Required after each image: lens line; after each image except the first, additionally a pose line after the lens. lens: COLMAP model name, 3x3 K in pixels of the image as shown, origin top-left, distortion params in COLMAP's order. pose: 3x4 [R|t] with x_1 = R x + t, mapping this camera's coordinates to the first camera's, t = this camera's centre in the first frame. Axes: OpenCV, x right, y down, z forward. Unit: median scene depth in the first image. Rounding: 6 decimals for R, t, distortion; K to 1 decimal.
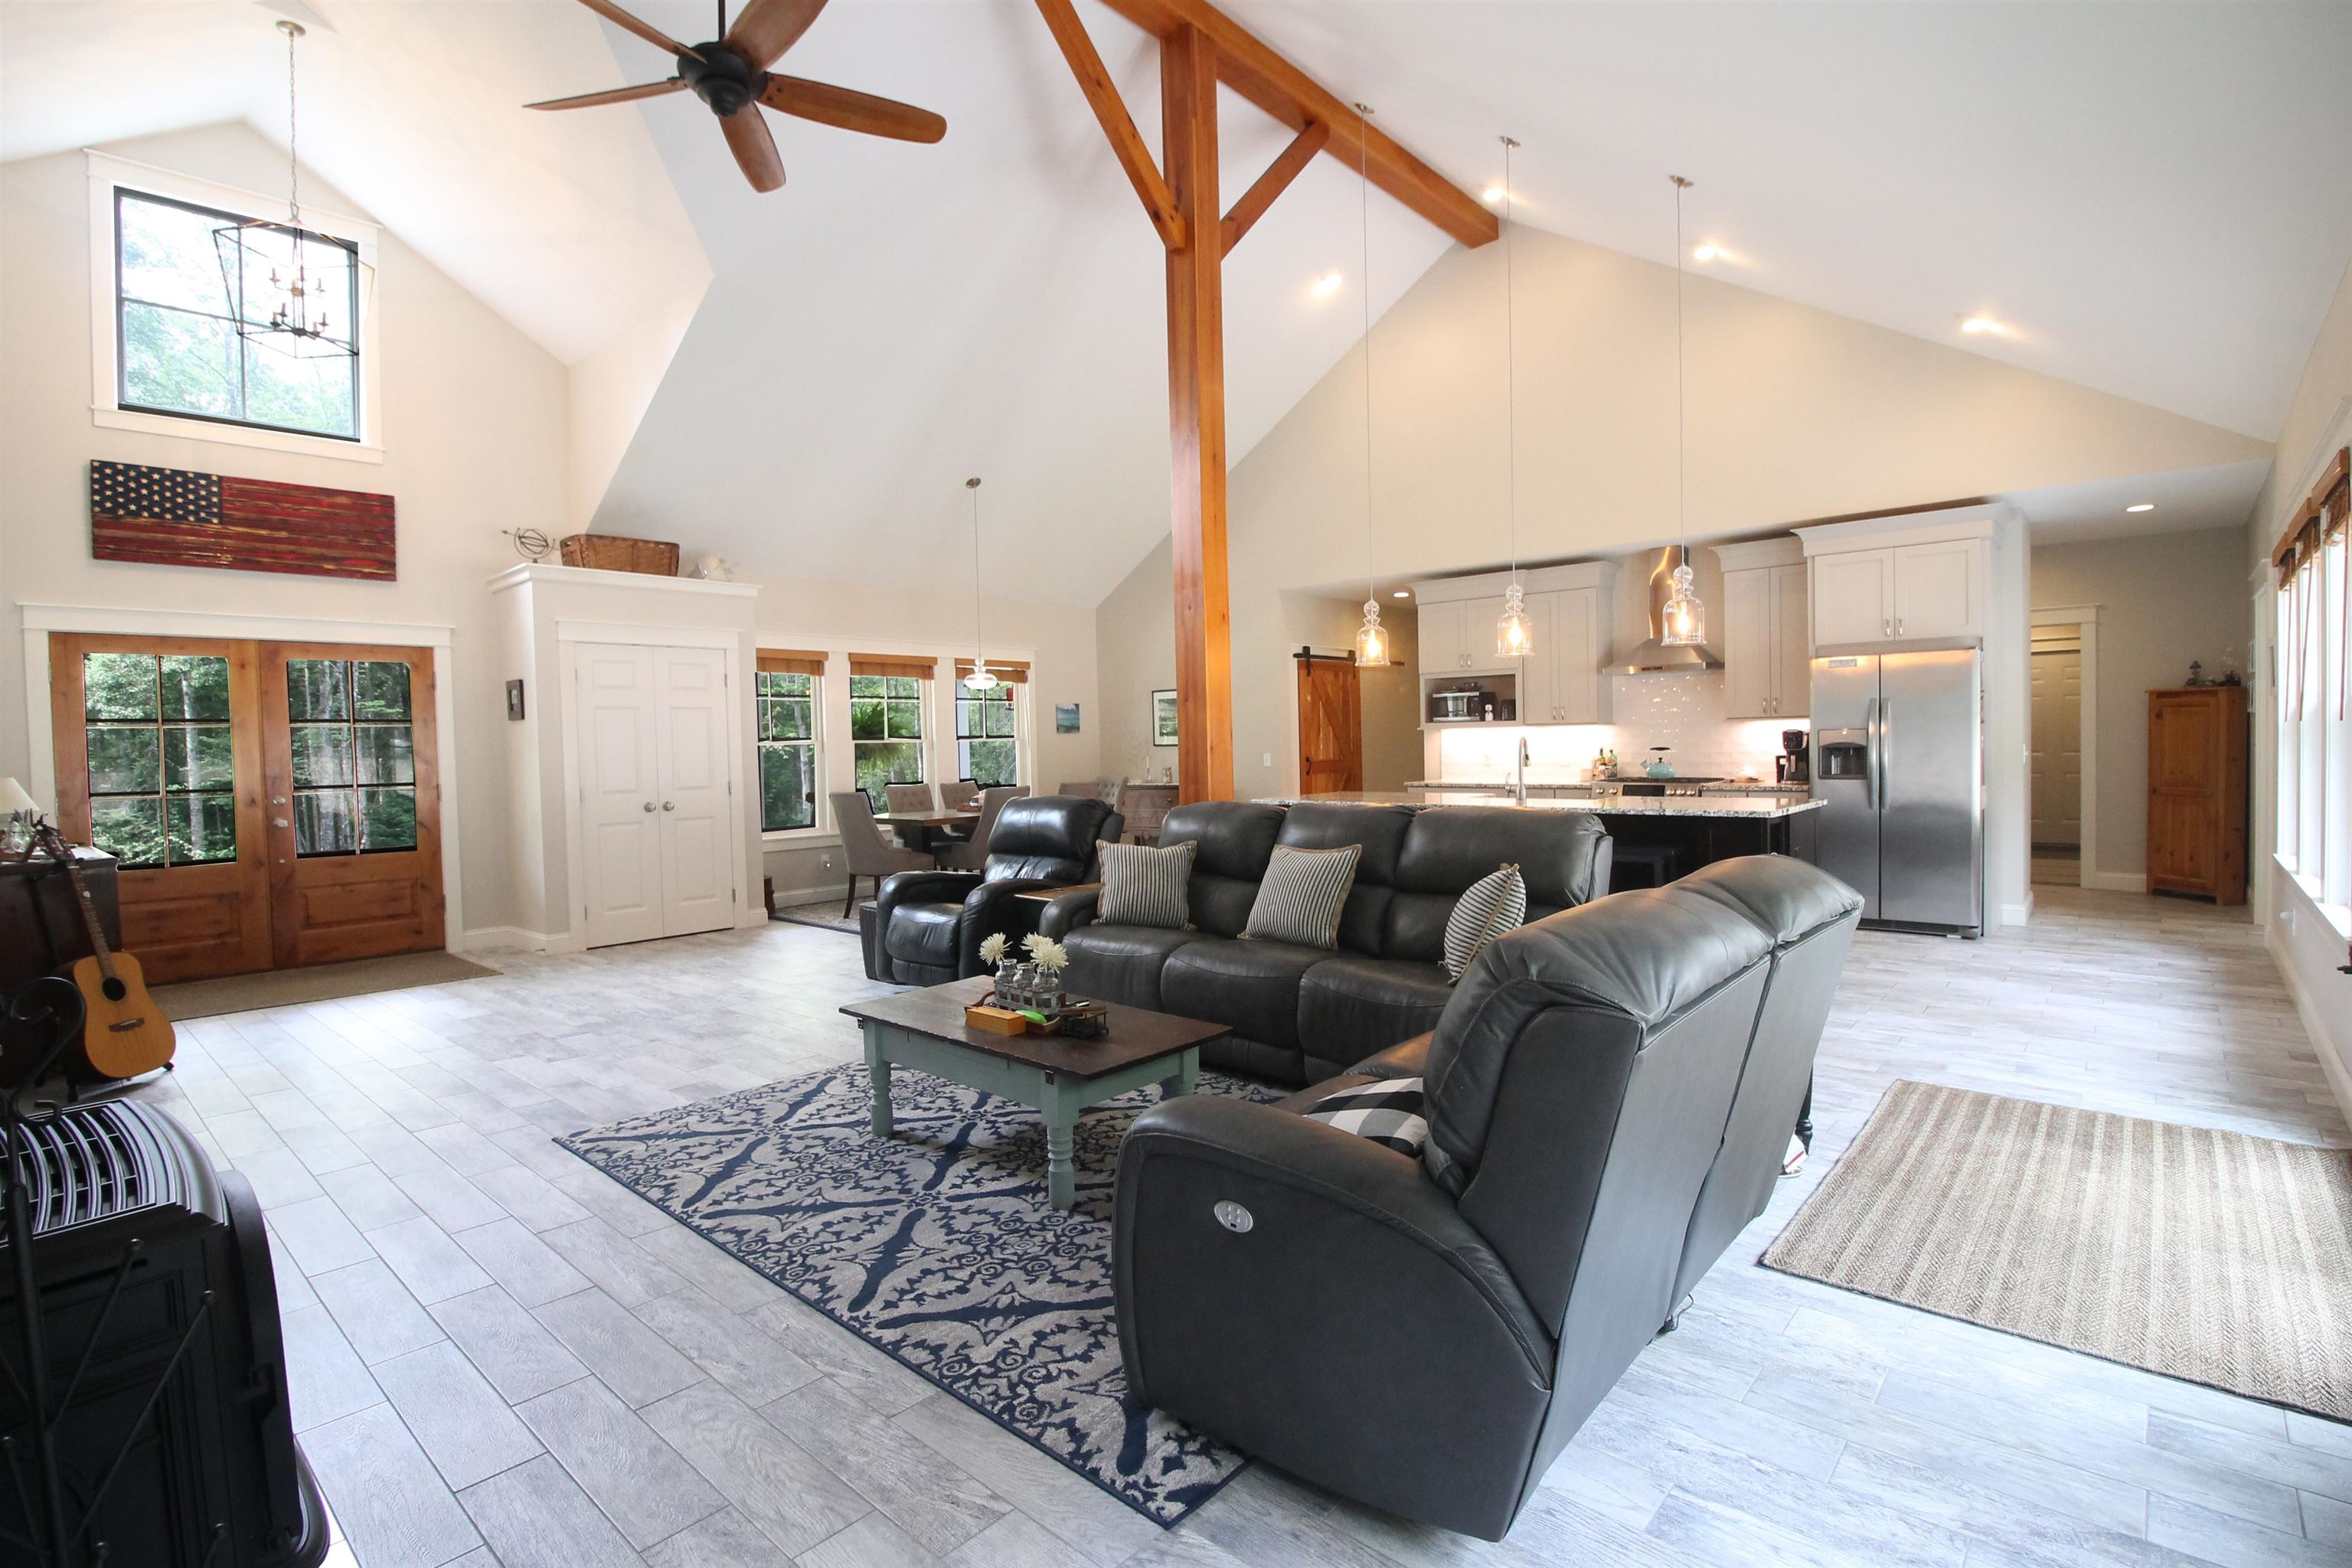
lens RADIAL K [[1105.7, 0, 1169.2], [0, 1105.7, 777.5], [0, 0, 1]] dist [-0.000808, -0.000045]
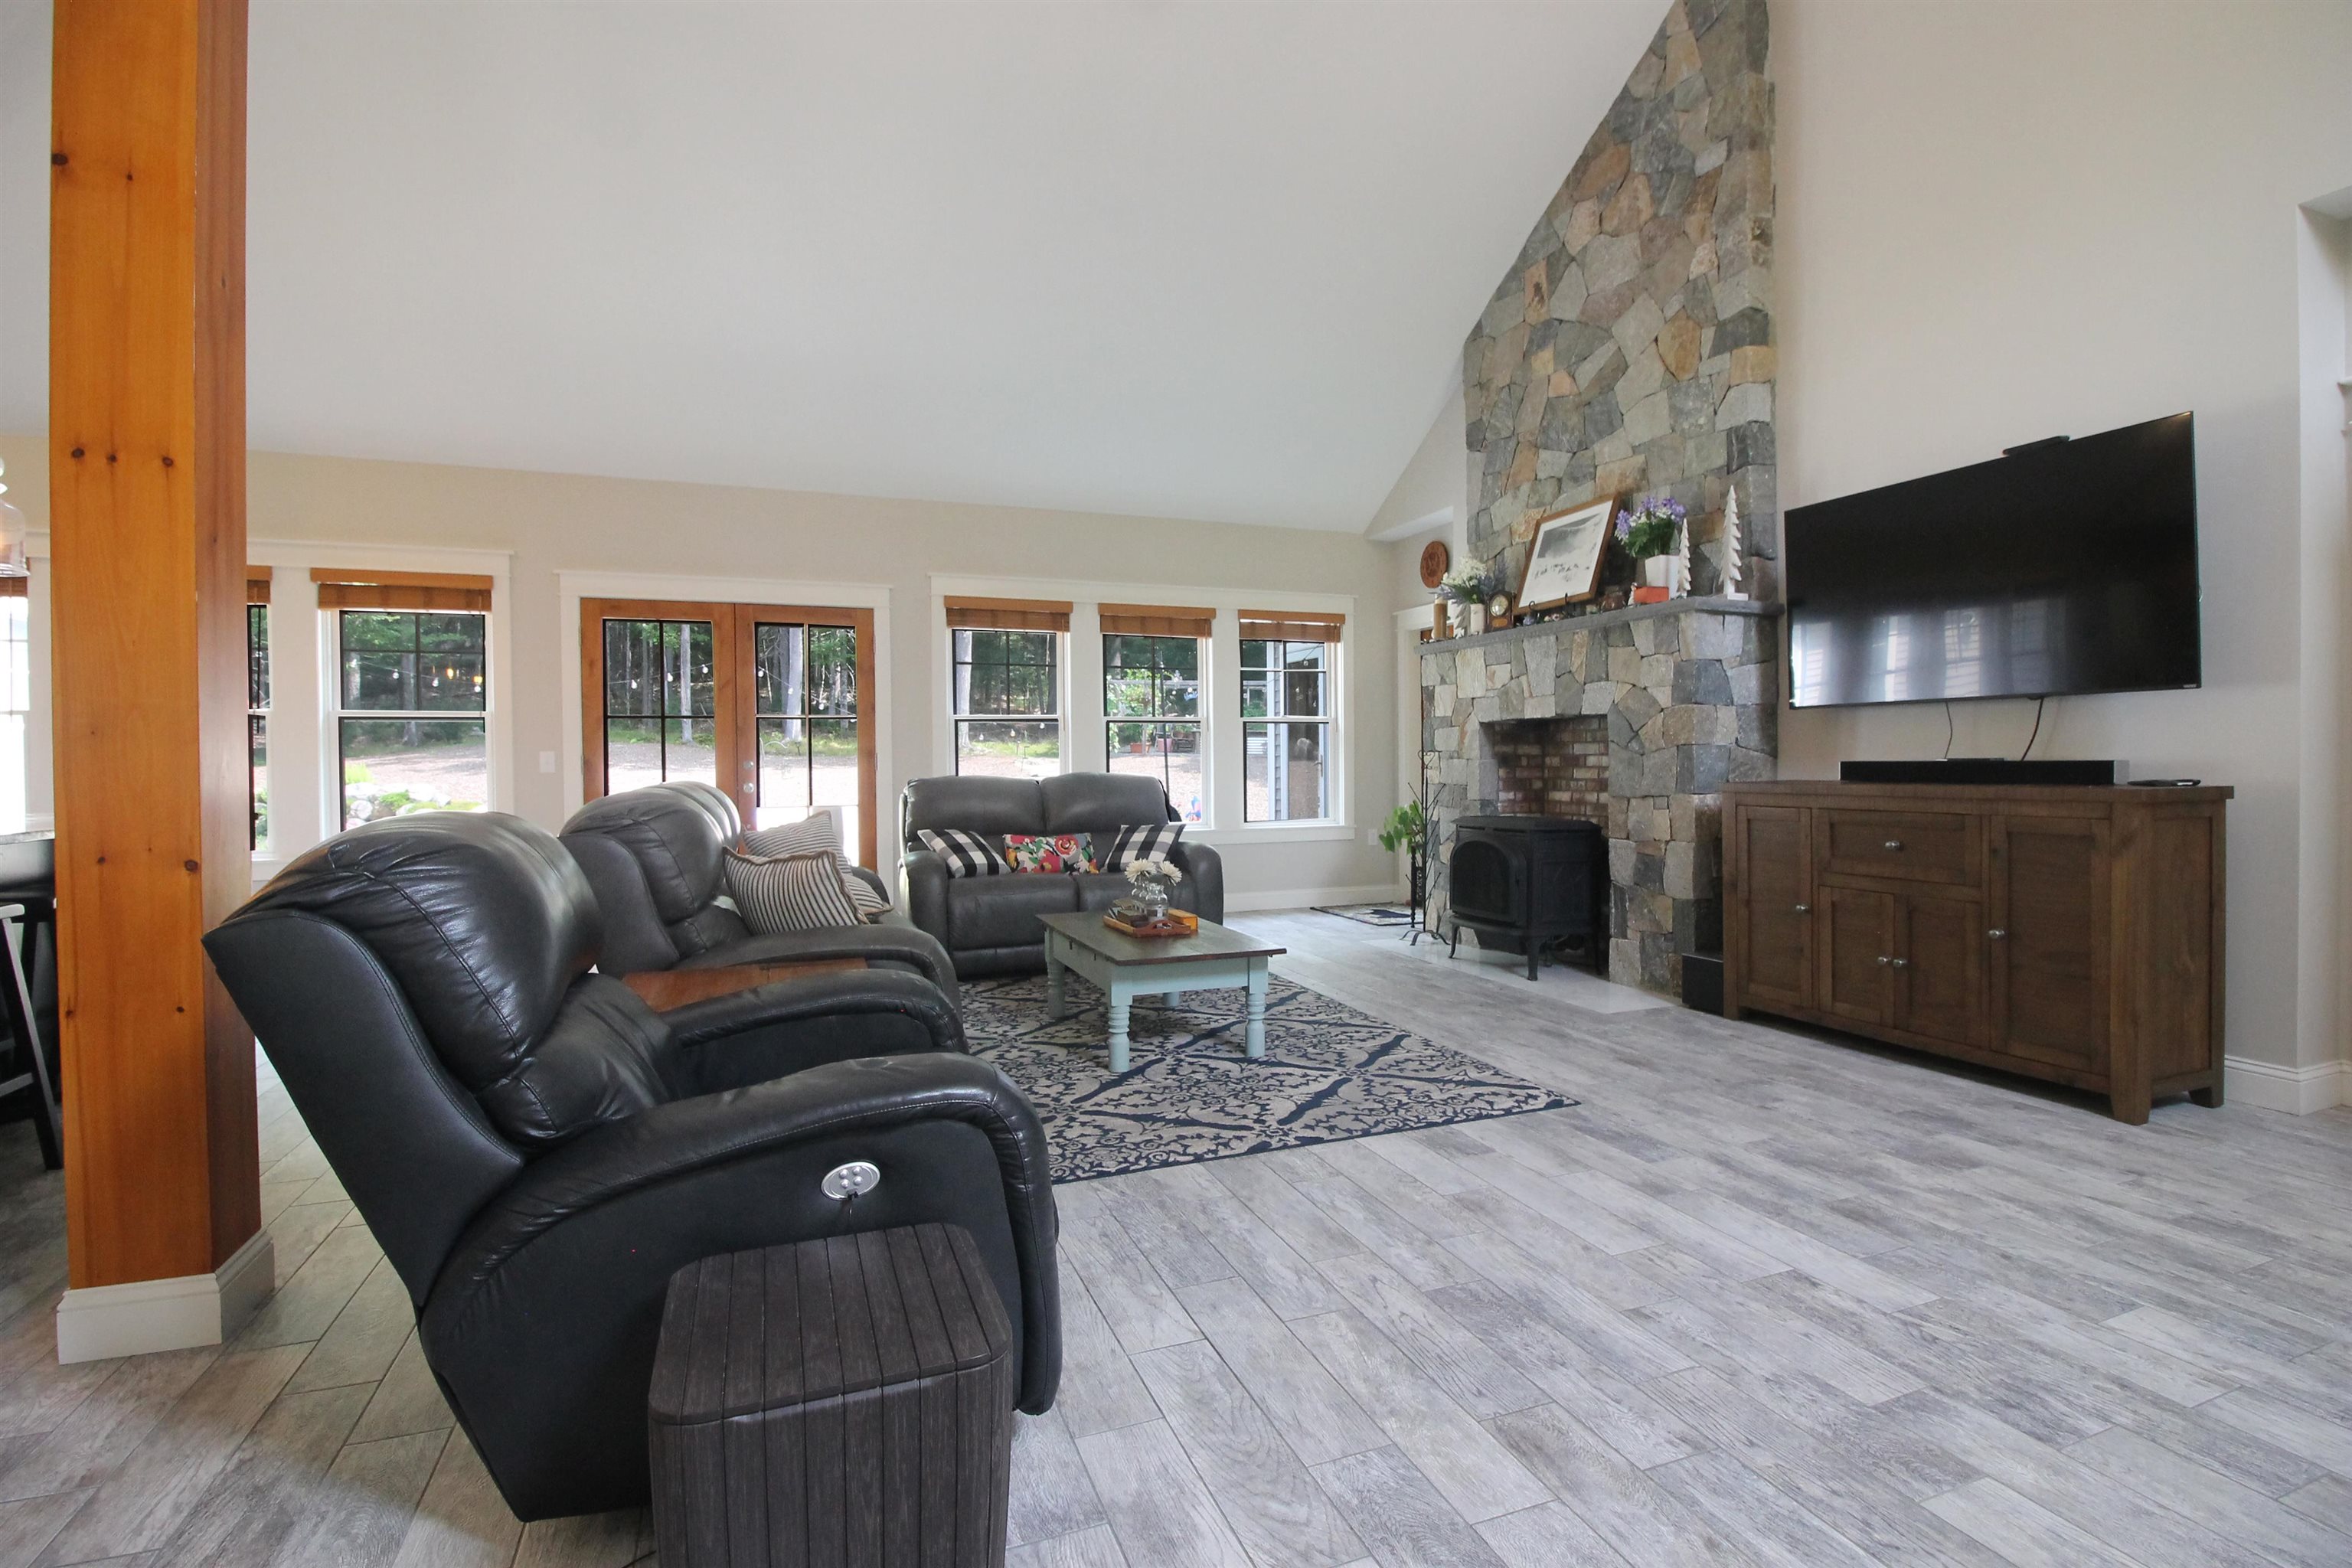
lens RADIAL K [[1105.7, 0, 1175.4], [0, 1105.7, 775.2], [0, 0, 1]] dist [-0.000808, -0.000045]
pose [[-0.888931, 0.019601, 0.457622, -0.640392], [0.036361, 0.998951, 0.027842, 0.010259], [-0.456596, 0.041389, -0.888711, 1.840156]]
